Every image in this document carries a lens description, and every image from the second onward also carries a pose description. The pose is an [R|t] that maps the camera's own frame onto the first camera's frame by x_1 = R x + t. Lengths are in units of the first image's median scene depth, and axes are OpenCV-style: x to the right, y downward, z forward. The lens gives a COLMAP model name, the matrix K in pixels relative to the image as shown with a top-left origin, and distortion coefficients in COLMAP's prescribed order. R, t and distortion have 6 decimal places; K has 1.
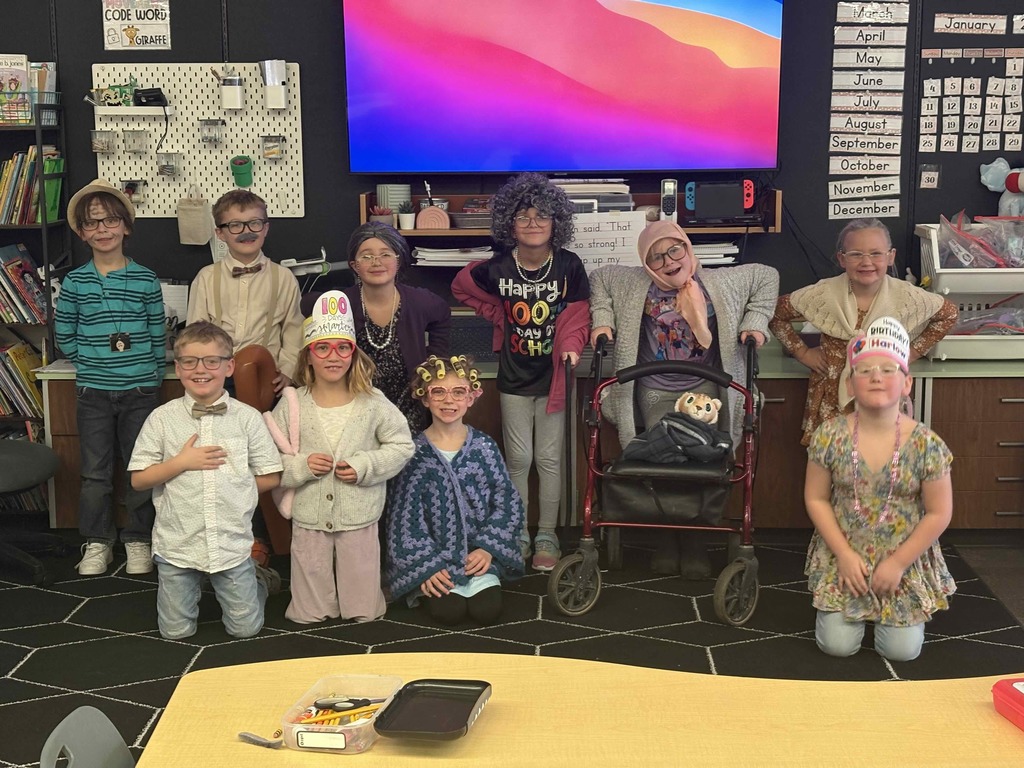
lens RADIAL K [[1541.7, 0, 509.1], [0, 1541.7, 385.7], [0, 0, 1]] dist [0.045317, 0.000000]
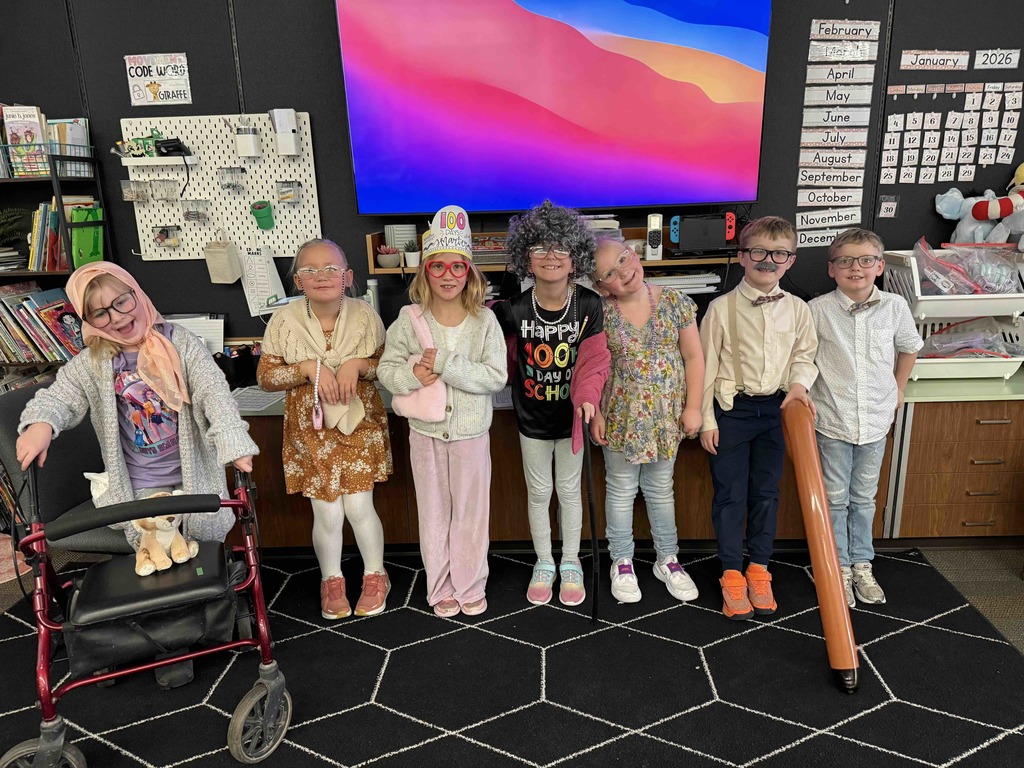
lens RADIAL K [[720.3, 0, 519.7], [0, 720.3, 381.9], [0, 0, 1]] dist [0.006076, -0.006949]
pose [[0.999758, -0.021877, -0.002253, 0.008609], [0.021992, 0.995422, 0.093012, -0.065071], [0.000208, -0.093039, 0.995662, 0.482753]]
